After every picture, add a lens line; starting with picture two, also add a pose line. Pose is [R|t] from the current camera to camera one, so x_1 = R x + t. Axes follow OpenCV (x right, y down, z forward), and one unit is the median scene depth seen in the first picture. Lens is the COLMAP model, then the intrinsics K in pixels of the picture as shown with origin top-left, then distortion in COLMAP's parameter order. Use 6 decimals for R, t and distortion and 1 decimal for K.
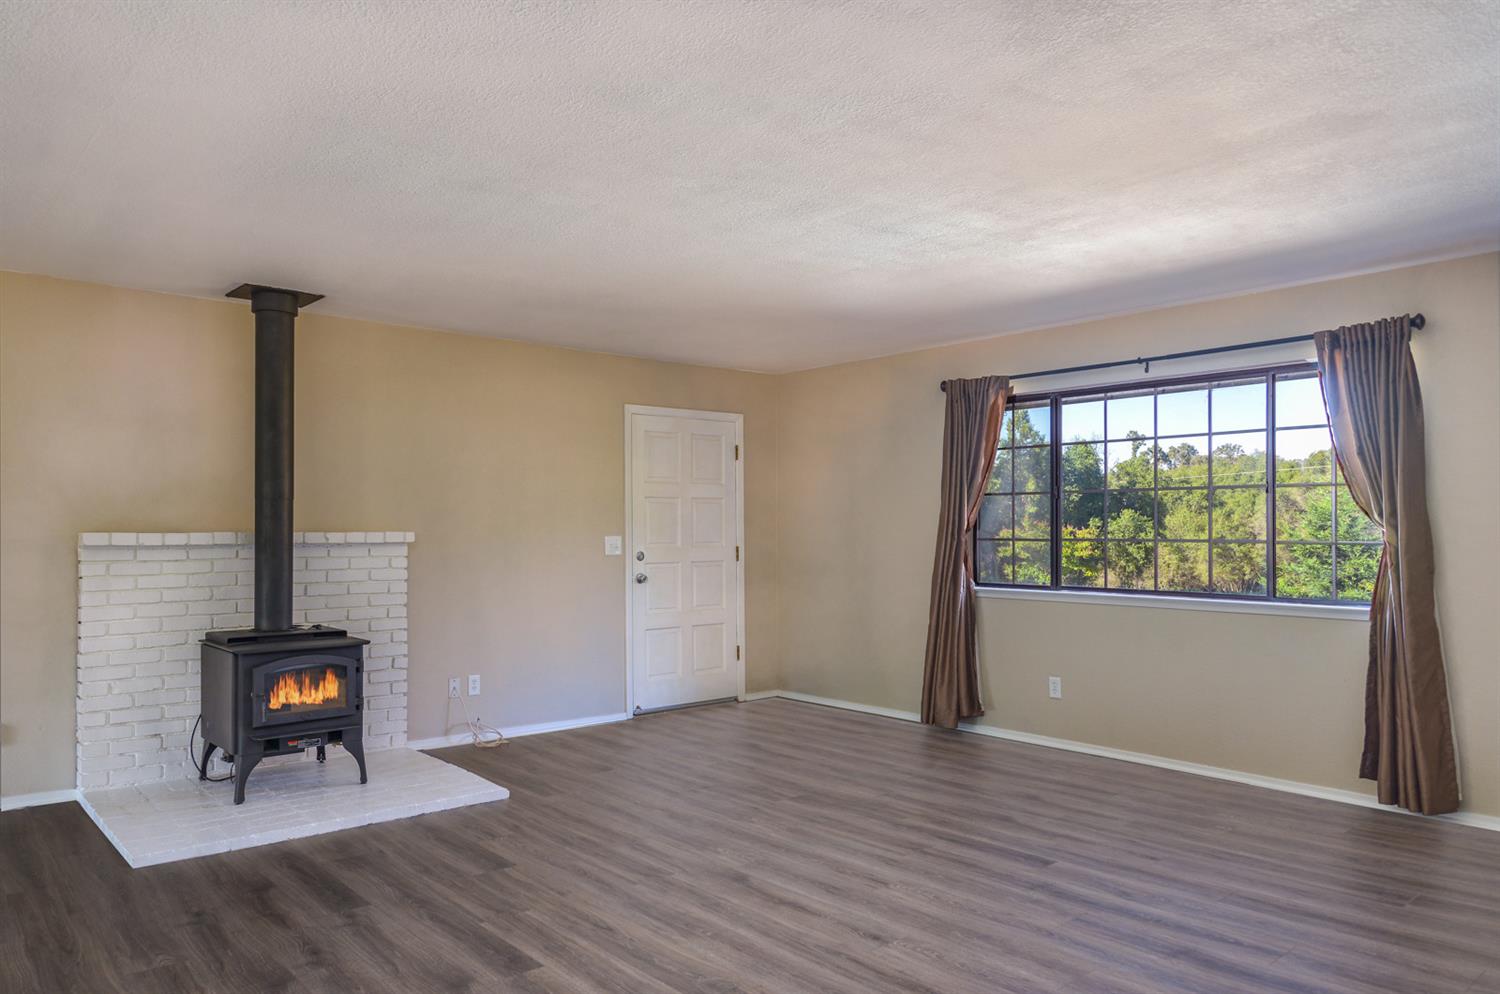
lens RADIAL K [[1035.5, 0, 750.0], [0, 1035.5, 497.0], [0, 0, 1]] dist [-0.035441, 0.000328]
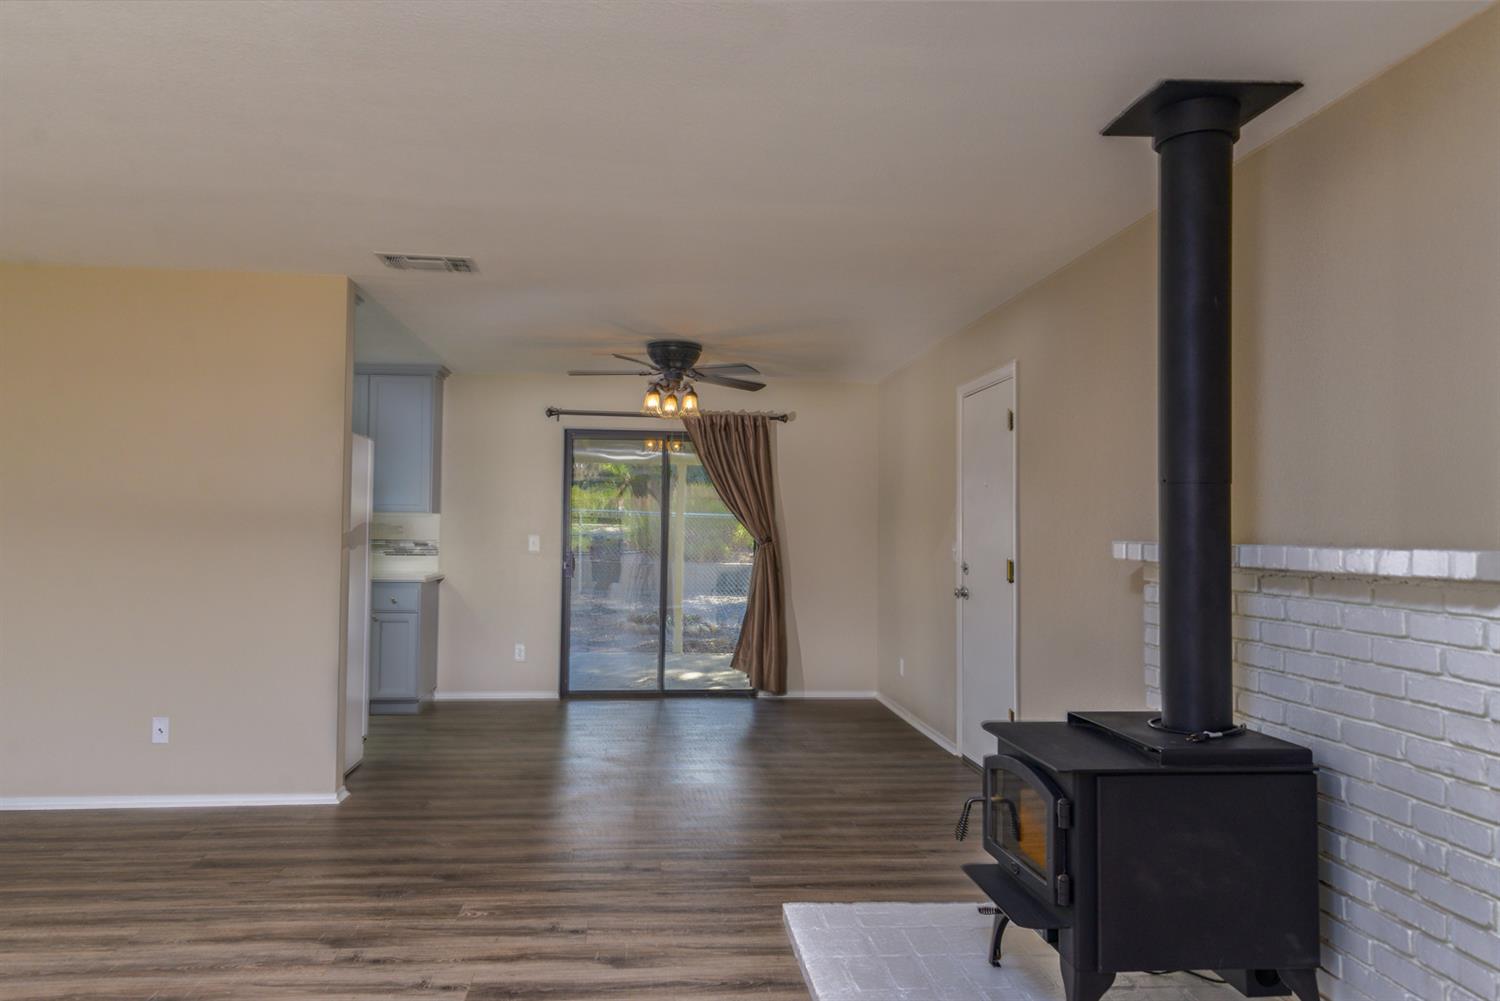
lens RADIAL K [[1043.0, 0, 750.0], [0, 1043.0, 500.5], [0, 0, 1]] dist [0.000599, 0.000109]
pose [[-0.574846, -0.022022, -0.817965, 0.168508], [0.021520, 0.998885, -0.042016, 0.039336], [0.817978, -0.041756, -0.573731, 1.553286]]
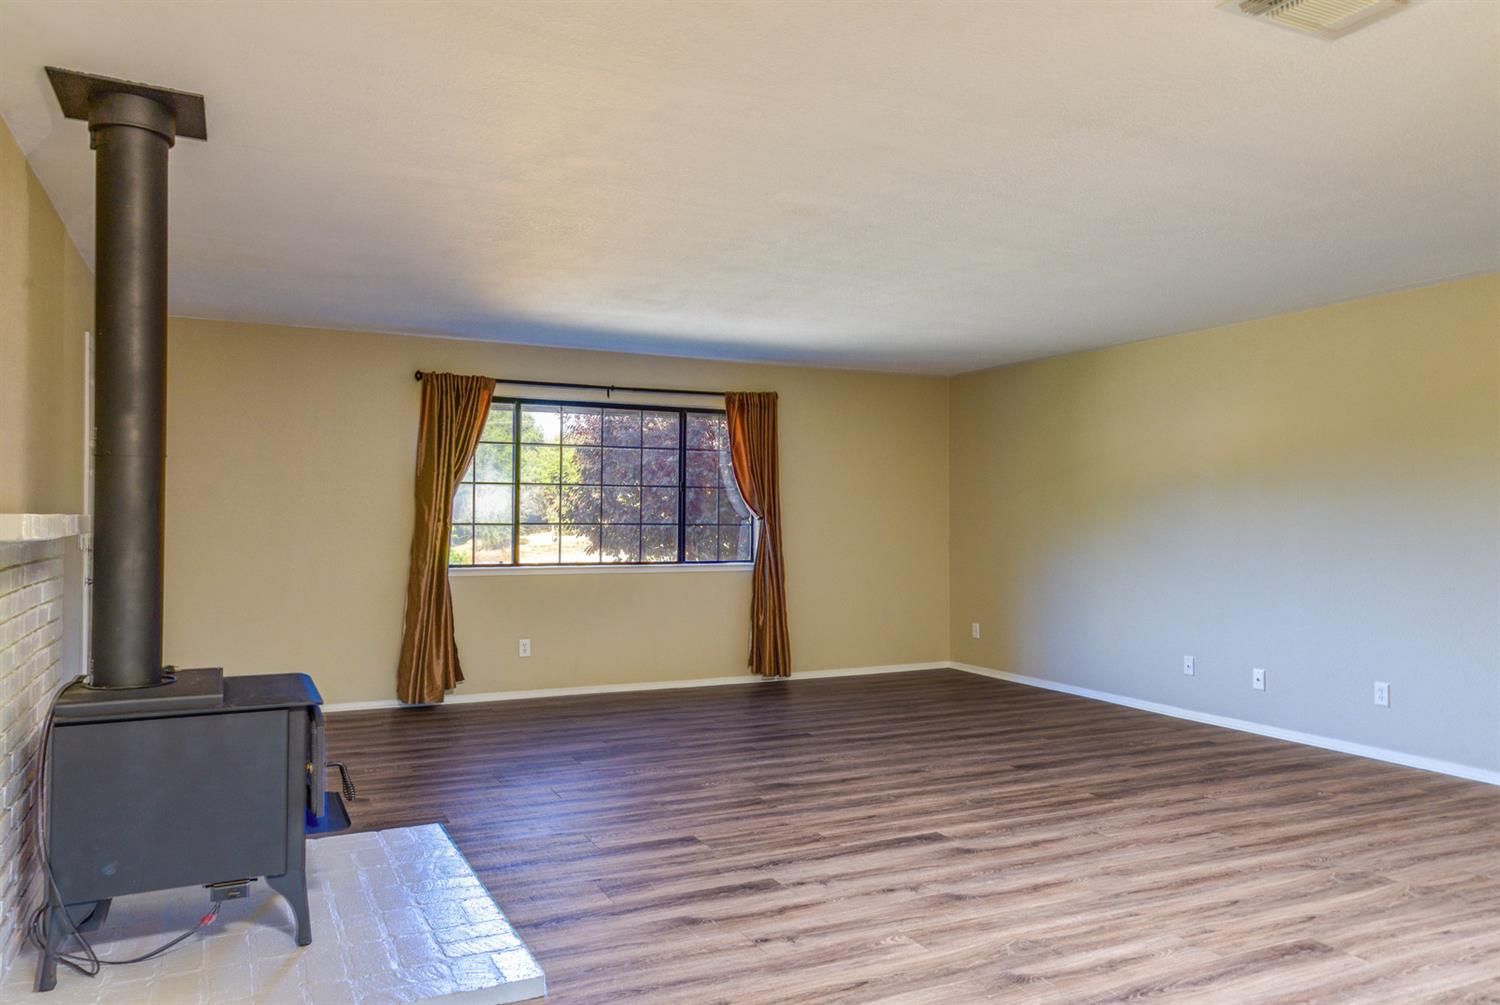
lens RADIAL K [[1066.0, 0, 750.0], [0, 1066.0, 502.5], [0, 0, 1]] dist [0.006597, 0.002008]
pose [[0.258450, 0.018586, 0.965846, -1.319135], [-0.037762, 0.999245, -0.009124, 0.028319], [-0.965286, -0.034115, 0.258956, 0.702331]]
